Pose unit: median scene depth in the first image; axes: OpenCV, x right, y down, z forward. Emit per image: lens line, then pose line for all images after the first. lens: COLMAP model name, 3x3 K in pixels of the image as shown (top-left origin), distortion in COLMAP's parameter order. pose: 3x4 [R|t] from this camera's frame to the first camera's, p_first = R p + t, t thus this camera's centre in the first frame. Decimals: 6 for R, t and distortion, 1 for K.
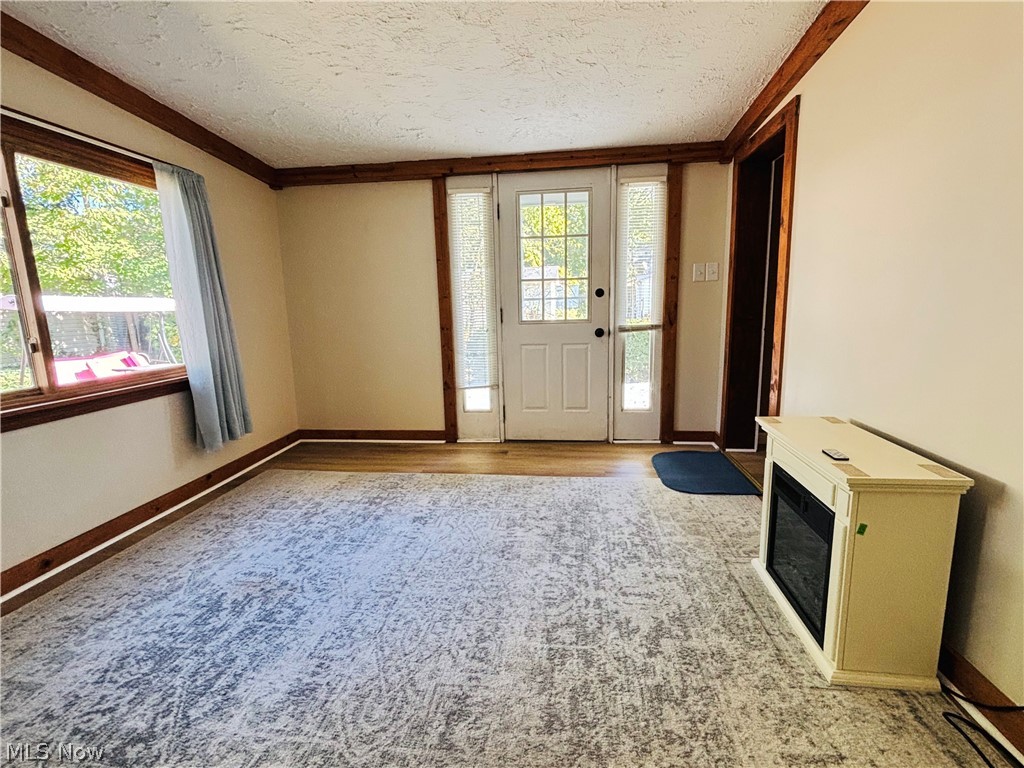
lens RADIAL K [[482.0, 0, 508.9], [0, 482.0, 382.3], [0, 0, 1]] dist [0.006109, -0.005242]
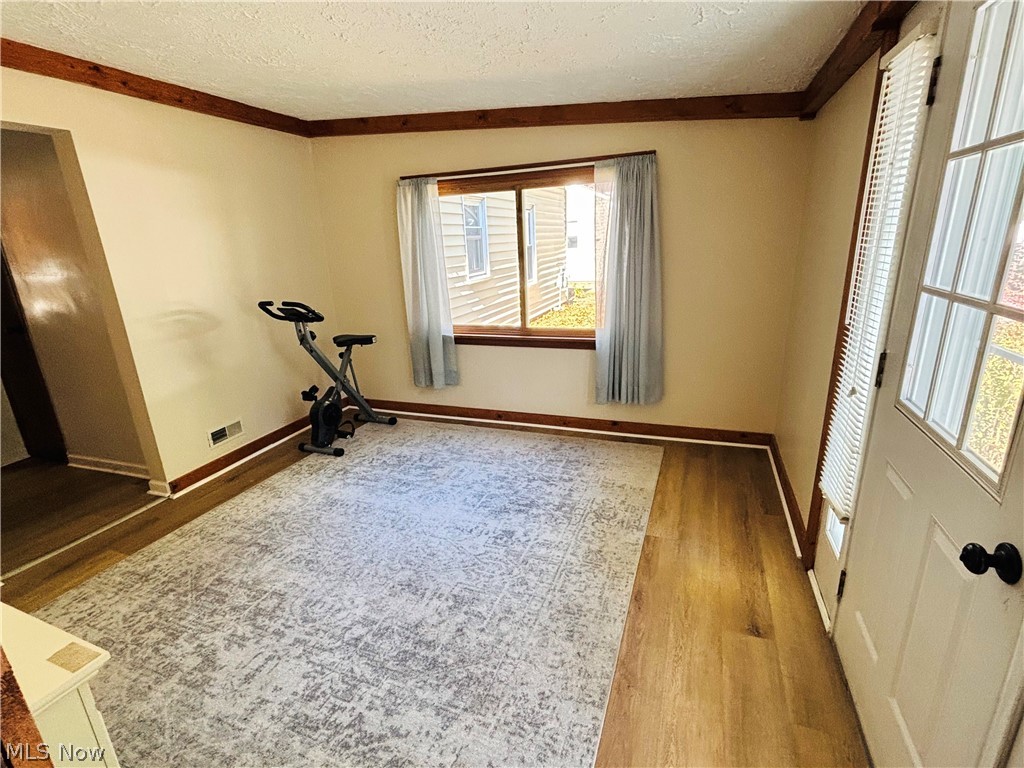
lens RADIAL K [[482.0, 0, 506.9], [0, 482.0, 387.5], [0, 0, 1]] dist [0.006109, -0.005242]
pose [[-0.250484, 0.323728, -0.912391, 0.721116], [-0.104185, 0.927948, 0.357851, -0.404789], [0.962498, 0.184693, -0.198709, 1.345683]]
